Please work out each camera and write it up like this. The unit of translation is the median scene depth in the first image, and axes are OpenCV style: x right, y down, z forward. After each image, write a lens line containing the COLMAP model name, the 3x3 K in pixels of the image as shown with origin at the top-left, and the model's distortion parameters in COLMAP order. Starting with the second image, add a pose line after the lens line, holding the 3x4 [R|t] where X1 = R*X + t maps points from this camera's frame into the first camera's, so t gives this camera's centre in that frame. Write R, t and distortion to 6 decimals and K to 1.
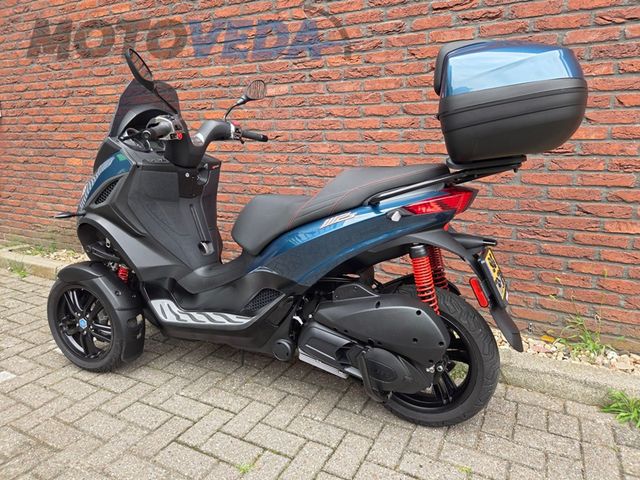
lens RADIAL K [[432.5, 0, 318.2], [0, 432.5, 231.9], [0, 0, 1]] dist [0.069379, -0.056132]
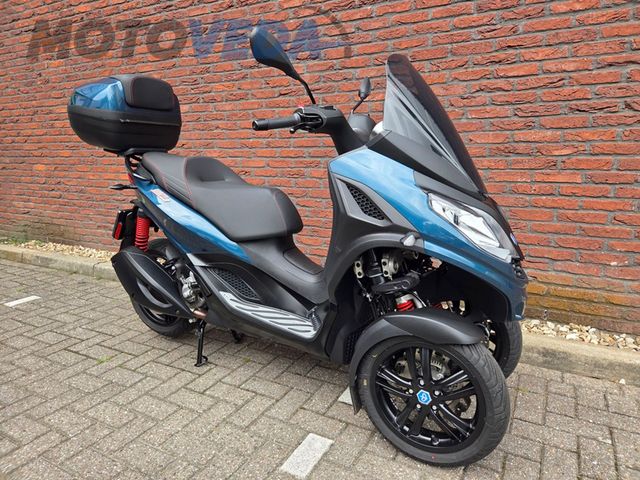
lens RADIAL K [[432.5, 0, 312.6], [0, 432.5, 230.9], [0, 0, 1]] dist [0.069379, -0.056132]
pose [[0.999443, -0.019706, -0.026935, 0.385578], [0.019832, 0.999794, 0.004400, 0.046580], [0.026843, -0.004932, 0.999628, -0.347451]]
